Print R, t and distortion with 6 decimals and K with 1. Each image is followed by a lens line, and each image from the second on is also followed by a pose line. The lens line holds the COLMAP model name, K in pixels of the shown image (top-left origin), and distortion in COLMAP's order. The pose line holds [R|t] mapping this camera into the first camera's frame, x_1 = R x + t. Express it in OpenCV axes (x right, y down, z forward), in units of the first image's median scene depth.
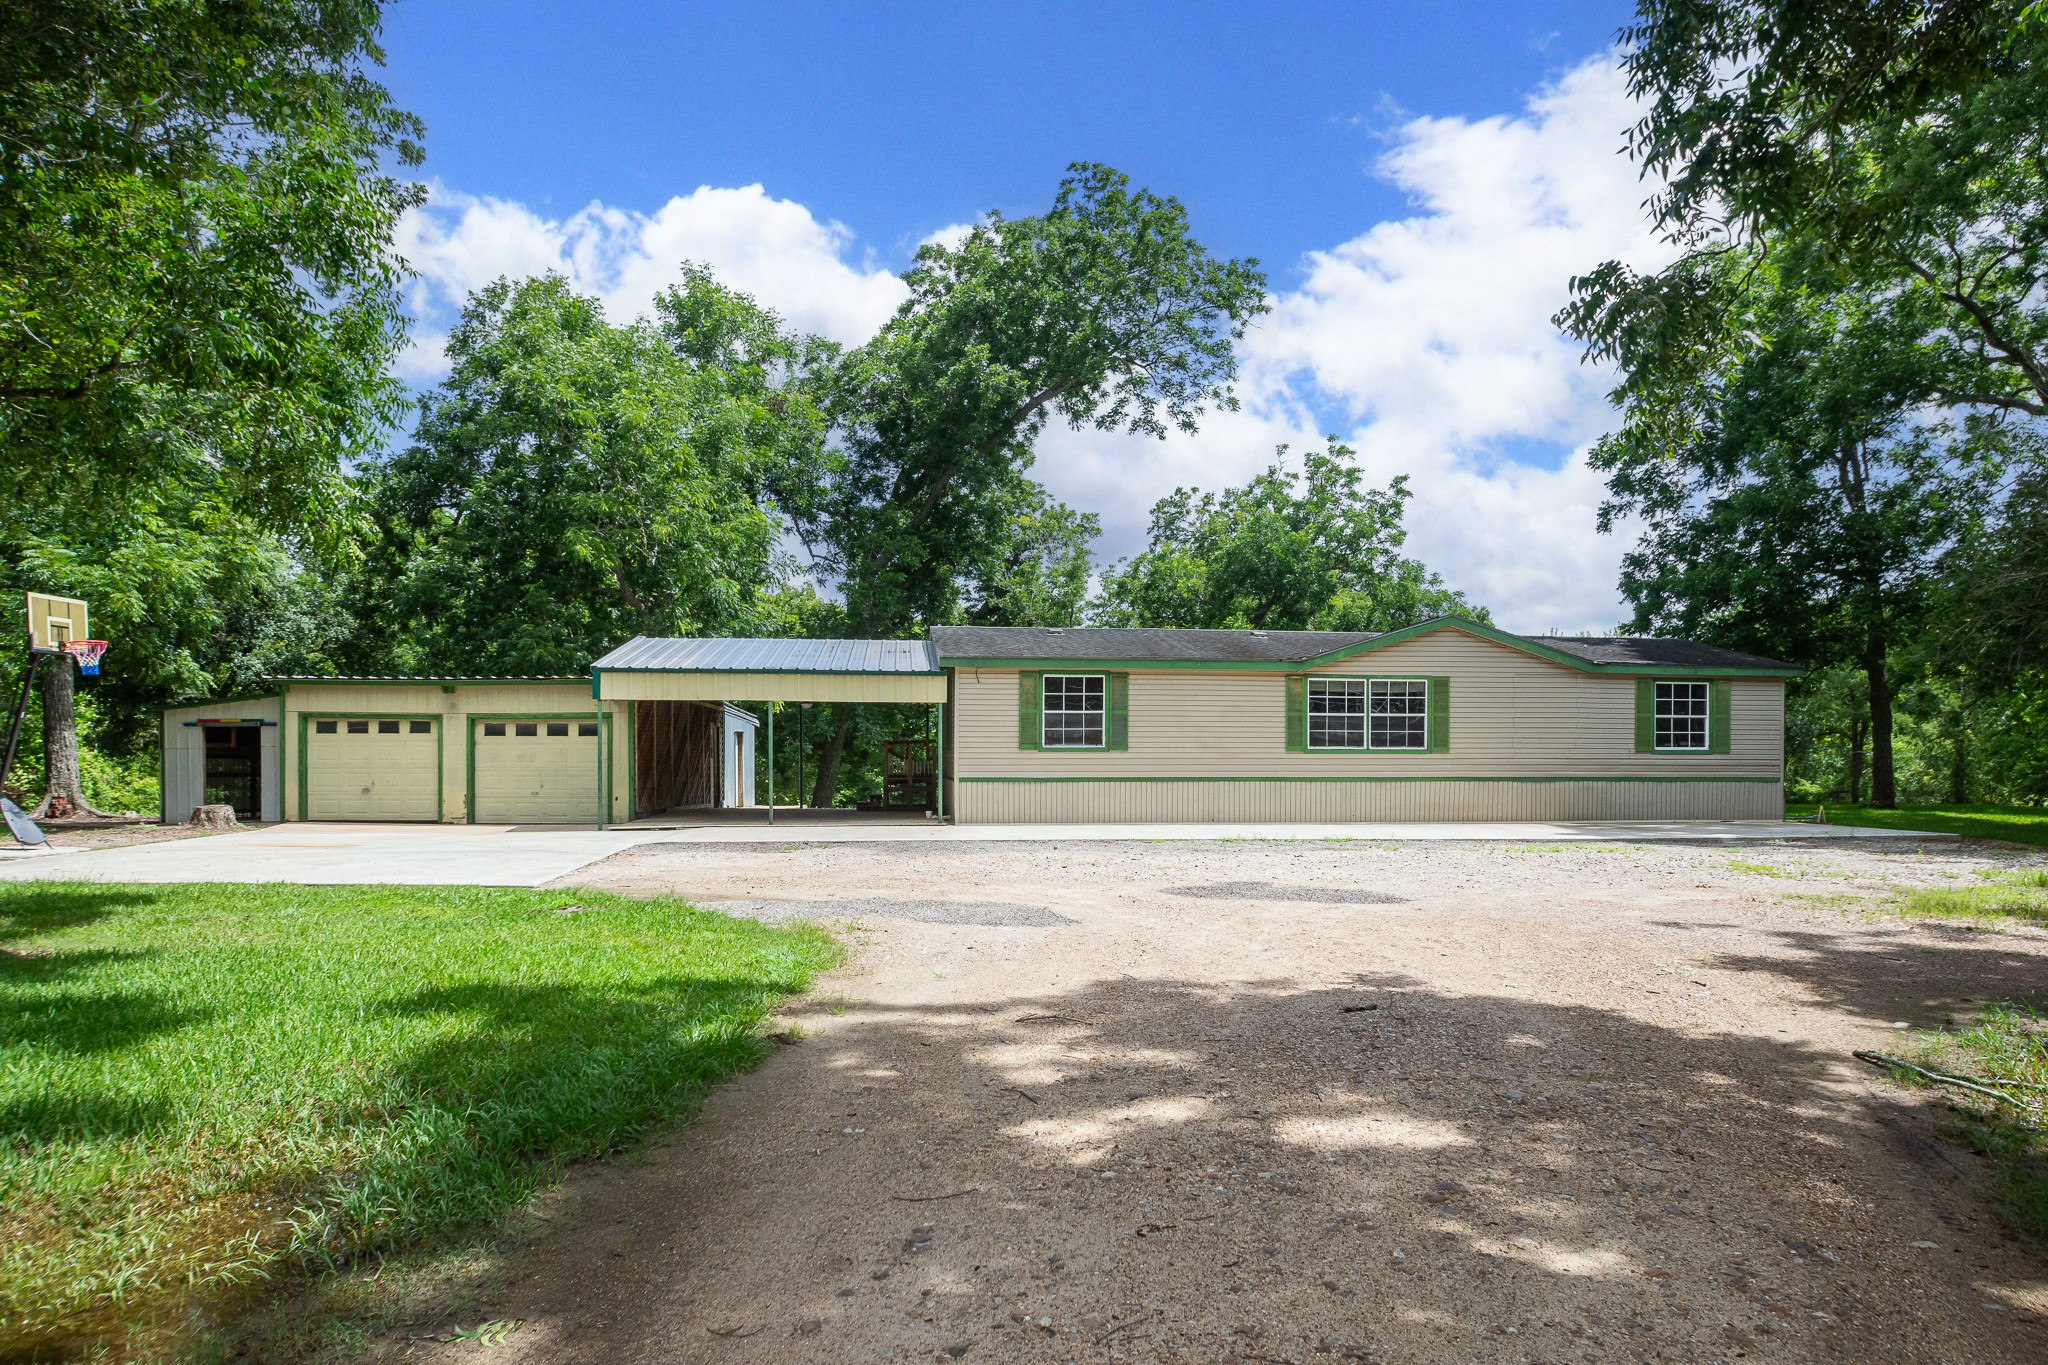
lens RADIAL K [[1257.8, 0, 1025.0], [0, 1257.8, 748.2], [0, 0, 1]] dist [-0.002282, -0.001460]
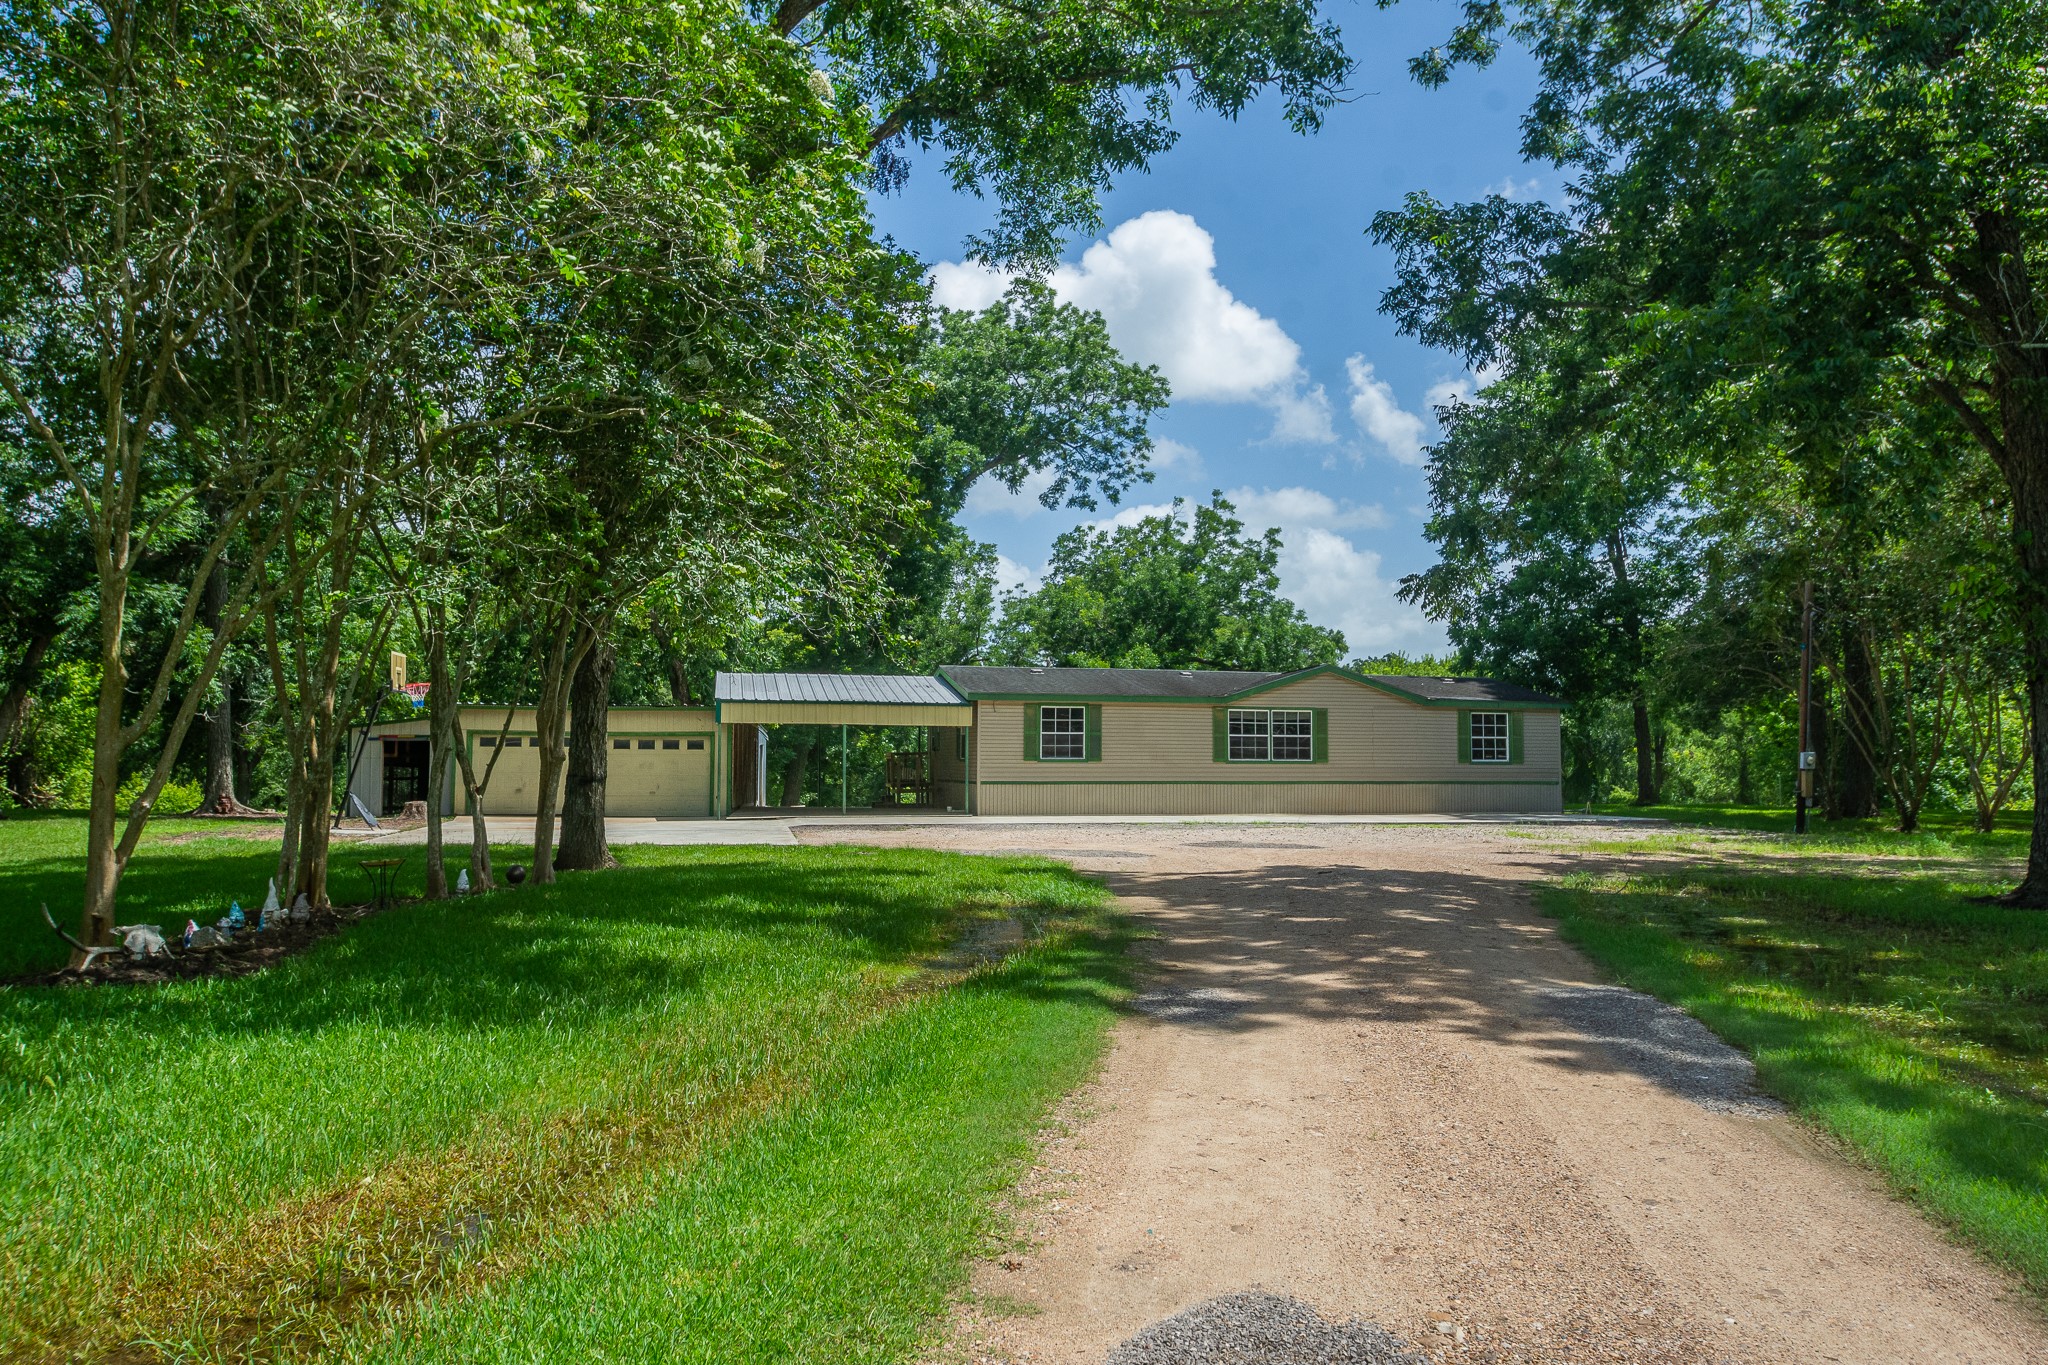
lens RADIAL K [[1286.1, 0, 1024.0], [0, 1286.1, 682.5], [0, 0, 1]] dist [-0.000496, 0.000083]
pose [[0.993587, 0.009425, 0.112674, -0.111863], [-0.002959, 0.998346, -0.057422, -0.002295], [-0.113029, 0.056720, 0.991971, -0.267436]]
